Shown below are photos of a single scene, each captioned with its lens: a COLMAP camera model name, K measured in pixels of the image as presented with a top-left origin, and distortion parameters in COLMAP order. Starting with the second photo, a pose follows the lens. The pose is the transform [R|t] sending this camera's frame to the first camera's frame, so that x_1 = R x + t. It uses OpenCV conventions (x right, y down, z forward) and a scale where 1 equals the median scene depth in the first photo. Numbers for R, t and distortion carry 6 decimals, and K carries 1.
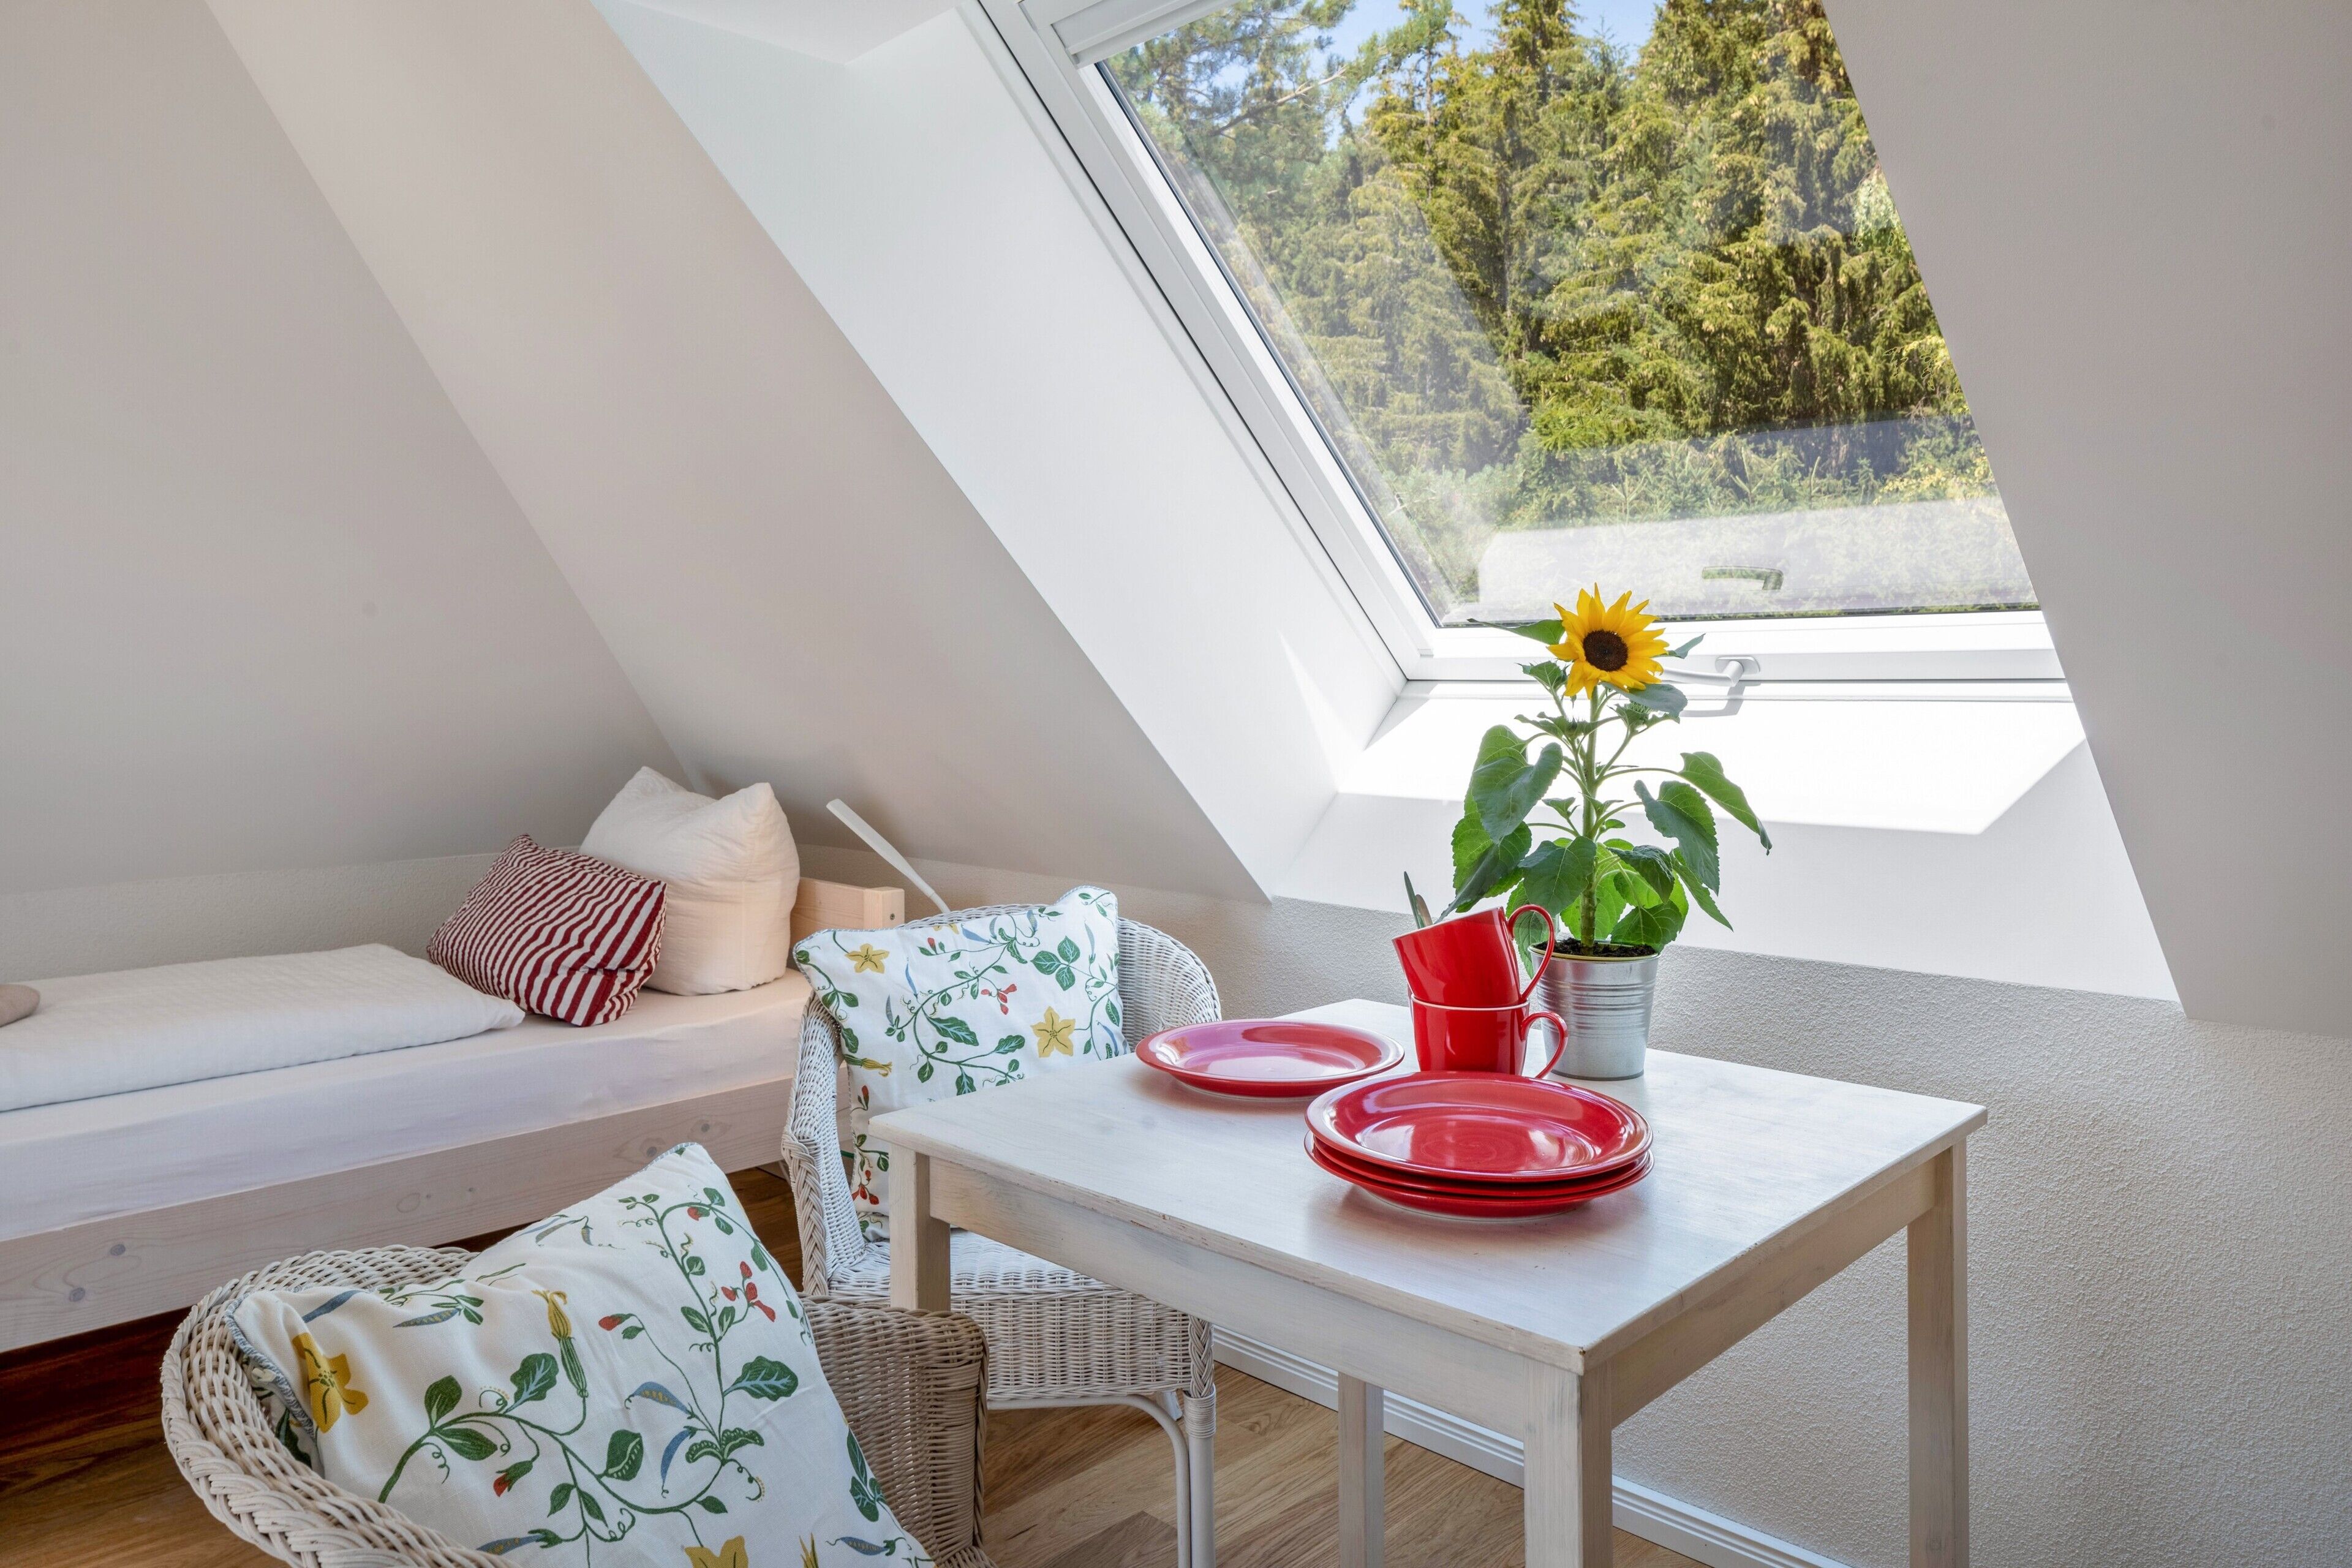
lens RADIAL K [[1592.1, 0, 1118.9], [0, 1592.1, 667.8], [0, 0, 1]] dist [0.001574, 0.000753]
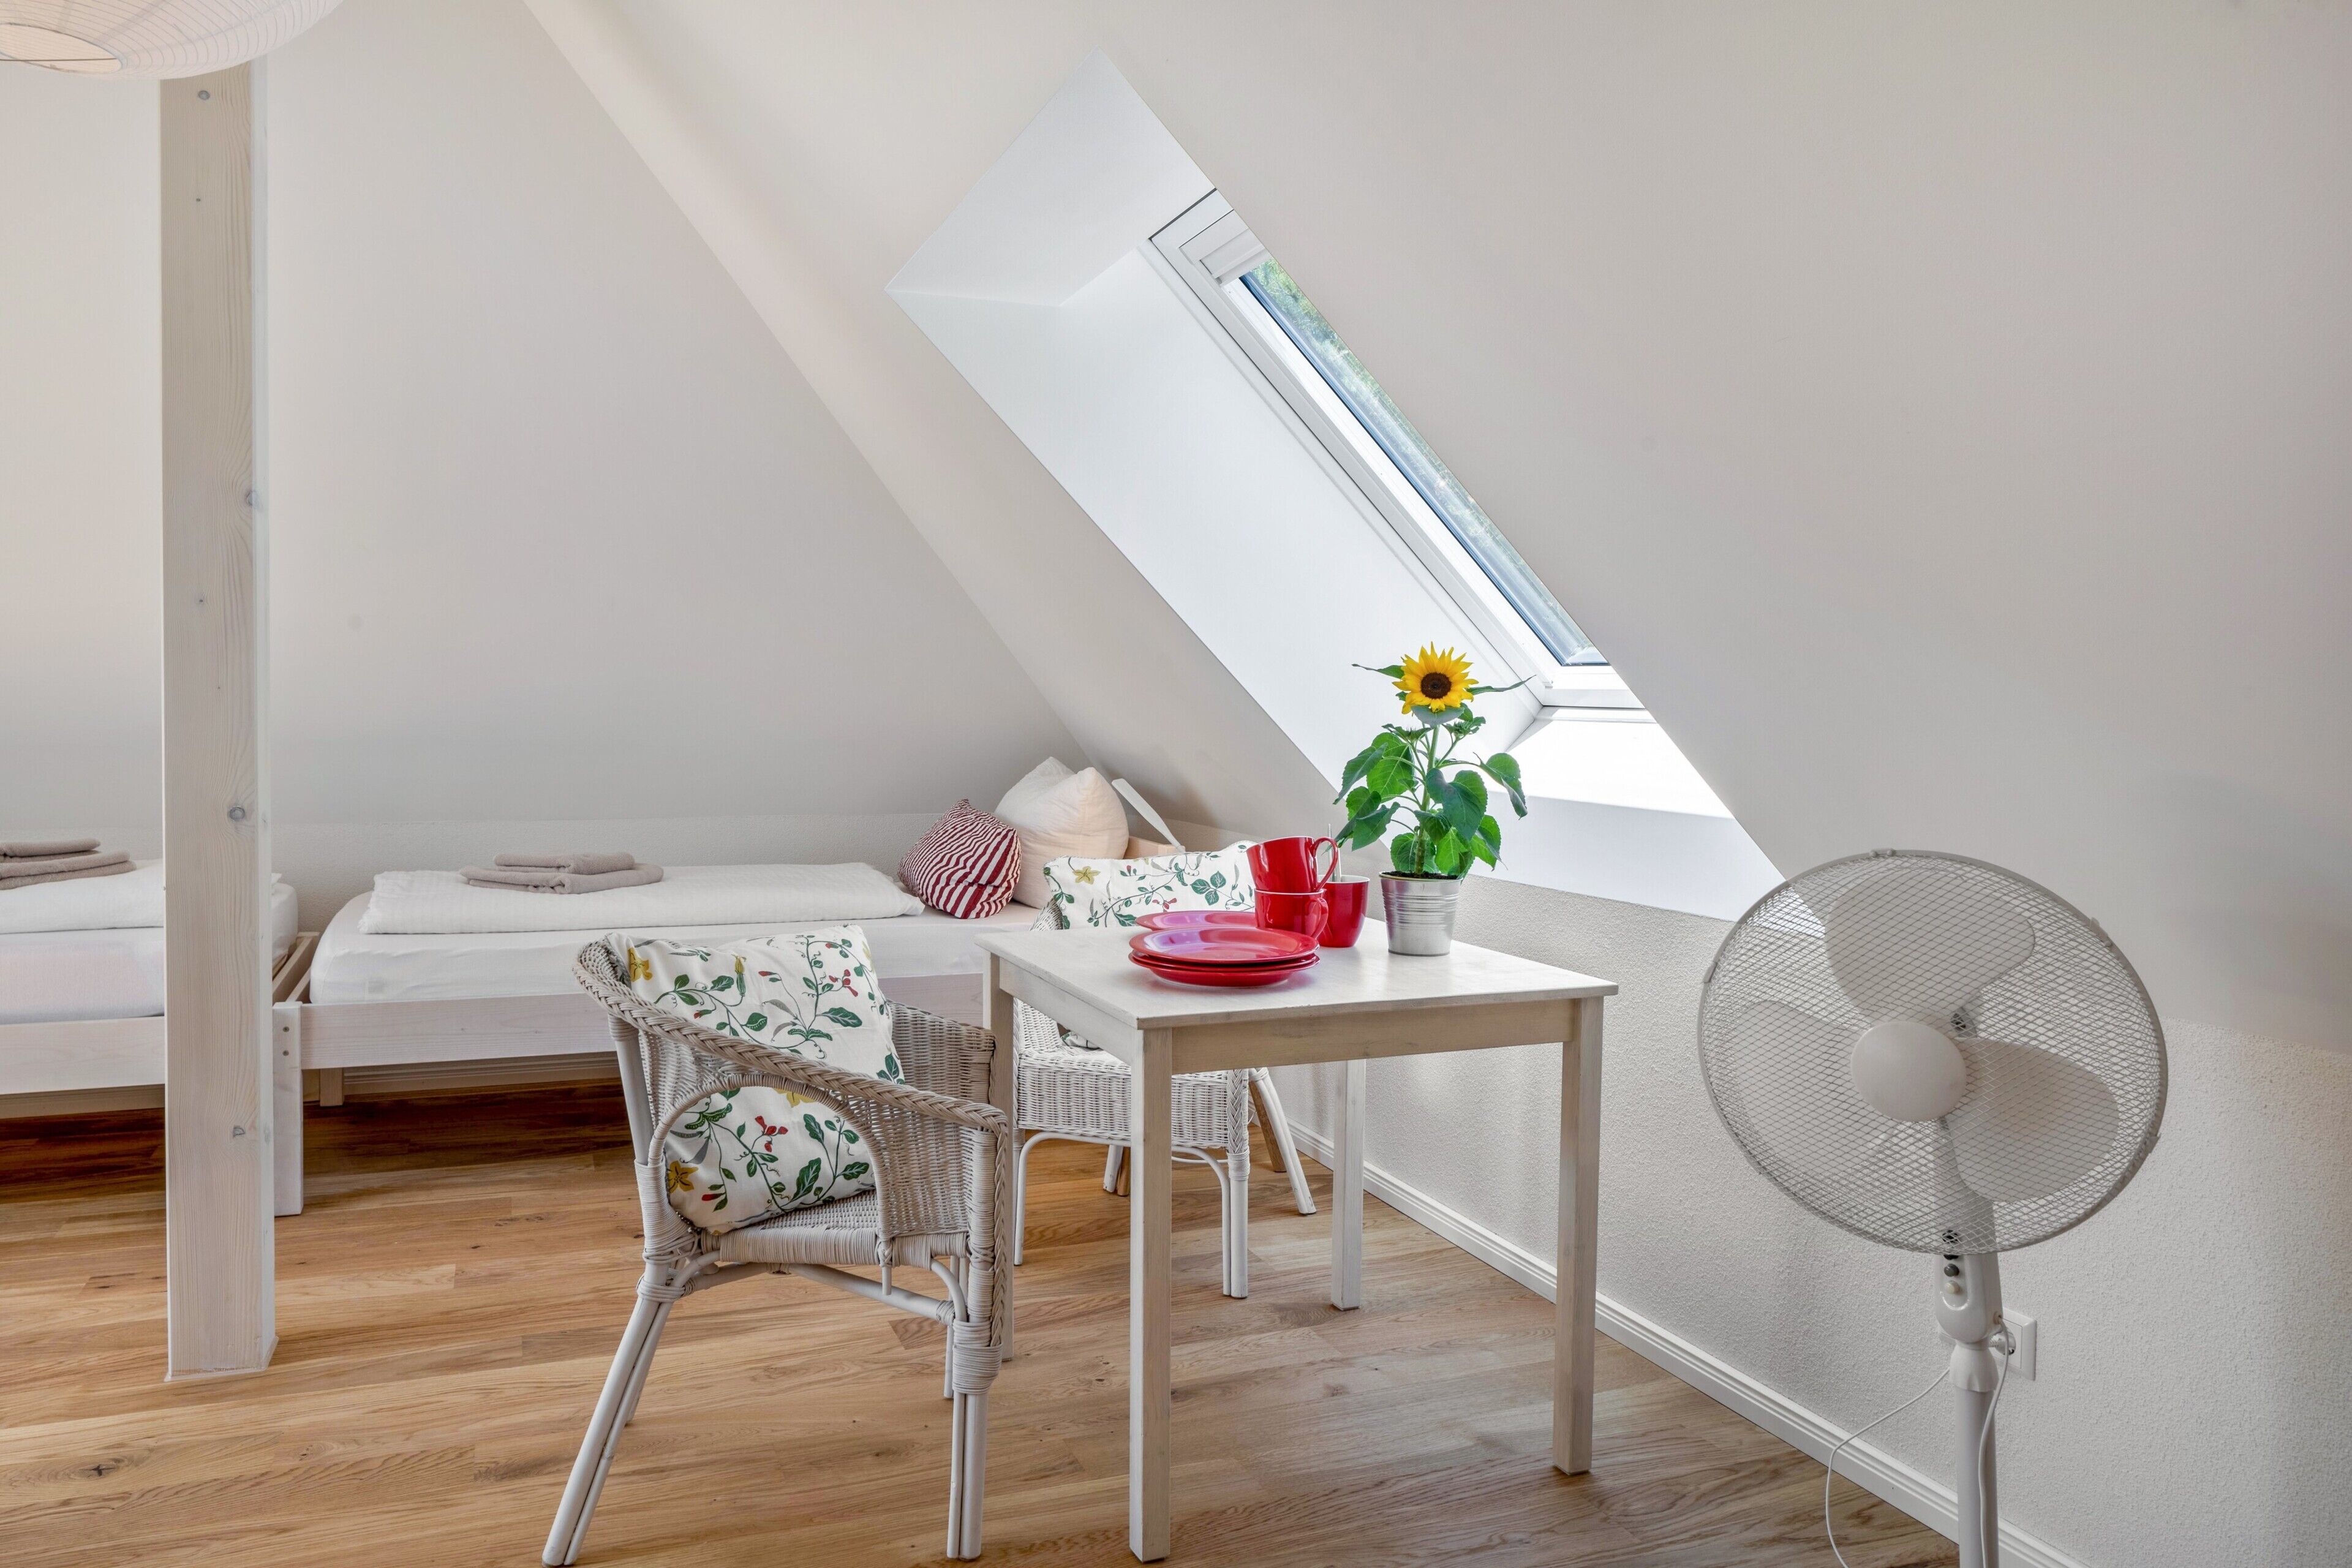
lens RADIAL K [[1592.1, 0, 1179.7], [0, 1592.1, 784.4], [0, 0, 1]] dist [0.001574, 0.000753]
pose [[0.930577, 0.038573, -0.364059, 0.504933], [-0.017005, 0.997915, 0.062267, -0.005586], [0.365702, -0.051753, 0.929292, -0.425472]]
